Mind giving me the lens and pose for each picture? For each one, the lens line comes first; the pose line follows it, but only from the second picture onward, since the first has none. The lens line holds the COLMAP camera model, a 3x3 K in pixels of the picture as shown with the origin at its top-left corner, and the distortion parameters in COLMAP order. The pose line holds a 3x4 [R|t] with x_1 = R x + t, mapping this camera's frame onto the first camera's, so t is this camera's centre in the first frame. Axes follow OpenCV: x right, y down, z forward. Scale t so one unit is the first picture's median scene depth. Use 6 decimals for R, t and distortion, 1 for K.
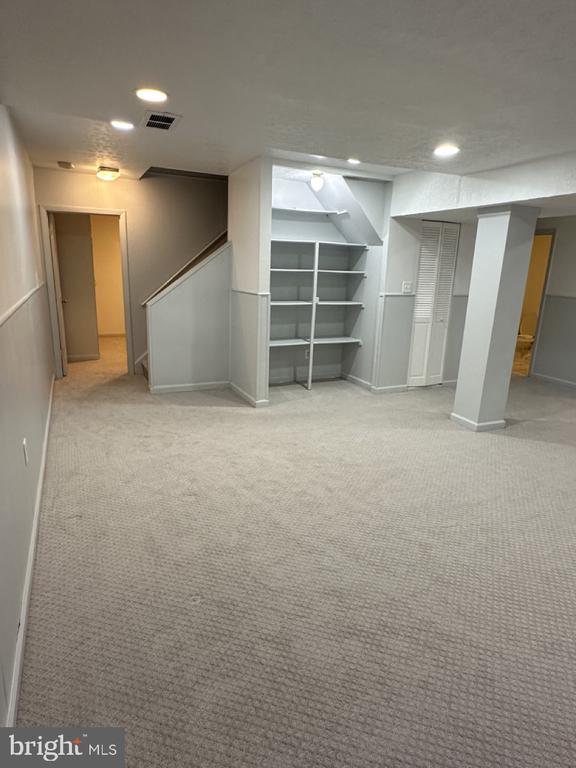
lens RADIAL K [[450.6, 0, 288.0], [0, 450.6, 384.0], [0, 0, 1]] dist [-0.005789, 0.000369]
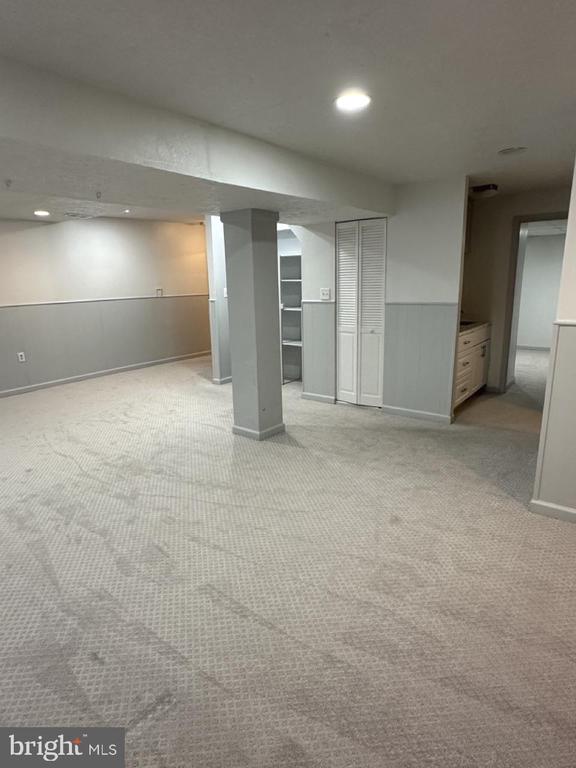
lens RADIAL K [[450.6, 0, 288.0], [0, 450.6, 384.0], [0, 0, 1]] dist [-0.005789, 0.000369]
pose [[0.469668, 0.163236, -0.867621, 1.090590], [-0.187325, 0.978806, 0.082750, -0.089887], [0.862740, 0.123662, 0.490293, 0.478343]]
